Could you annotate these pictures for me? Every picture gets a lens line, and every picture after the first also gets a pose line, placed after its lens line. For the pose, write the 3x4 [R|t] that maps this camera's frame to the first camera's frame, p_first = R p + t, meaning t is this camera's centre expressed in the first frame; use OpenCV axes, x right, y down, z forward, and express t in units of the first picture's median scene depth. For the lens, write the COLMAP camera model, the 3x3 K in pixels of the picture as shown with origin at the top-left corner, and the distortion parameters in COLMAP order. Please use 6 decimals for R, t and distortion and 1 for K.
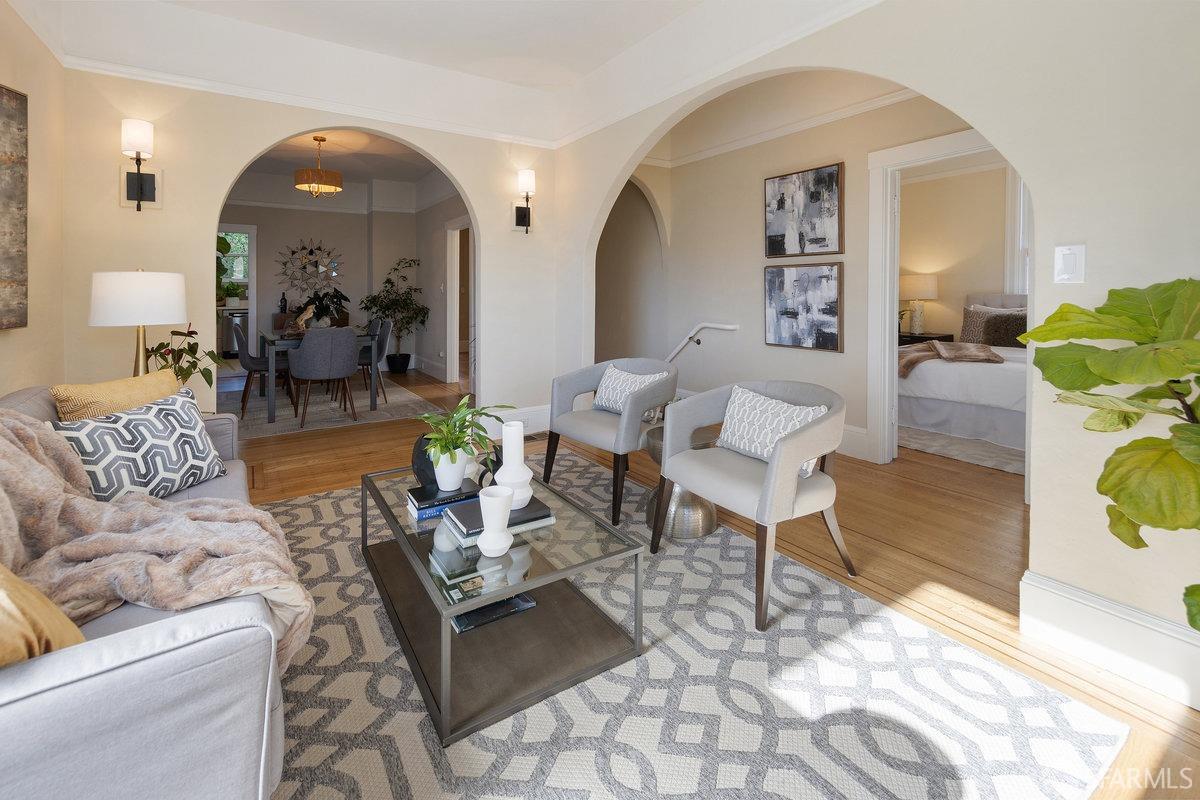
lens RADIAL K [[555.7, 0, 606.8], [0, 555.7, 351.8], [0, 0, 1]] dist [0.009195, -0.000223]
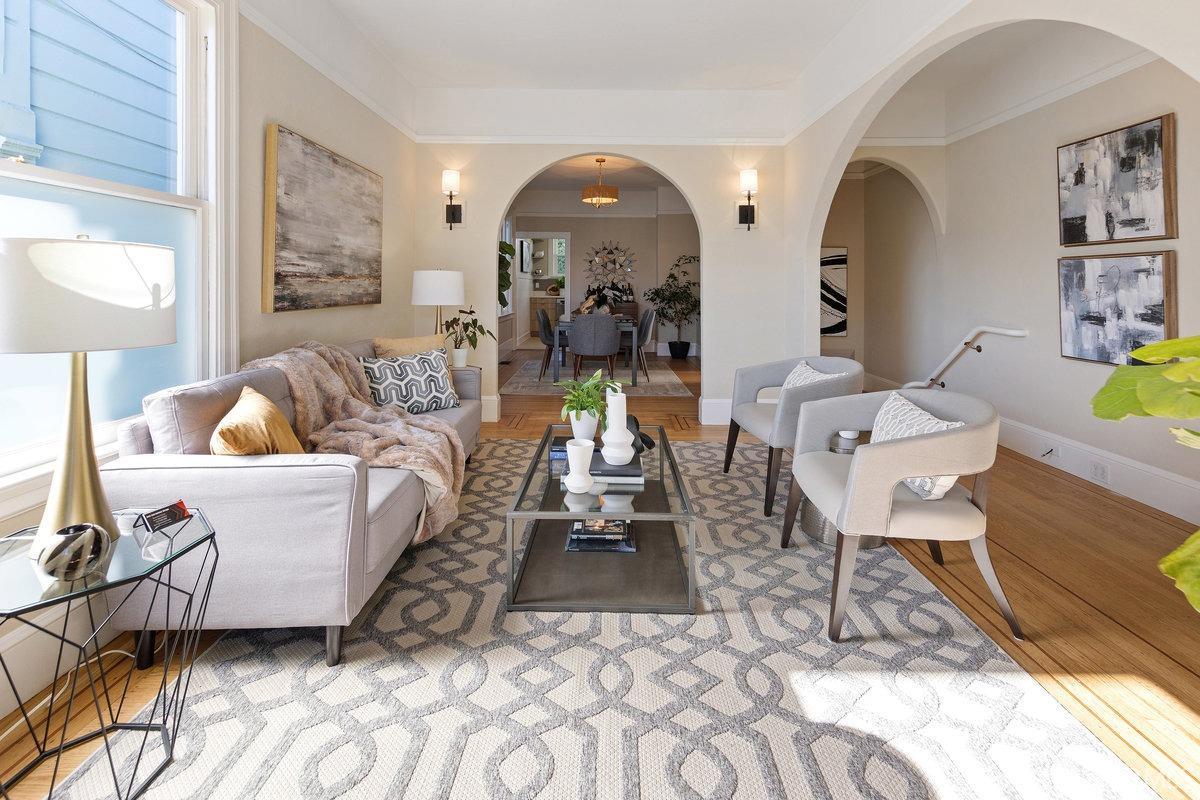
lens RADIAL K [[555.7, 0, 606.8], [0, 555.7, 351.8], [0, 0, 1]] dist [0.009195, -0.000223]
pose [[0.833963, 0.076007, -0.546560, 0.231896], [-0.070519, 0.997027, 0.031049, 0.000028], [0.547295, 0.012649, 0.836844, -0.014737]]
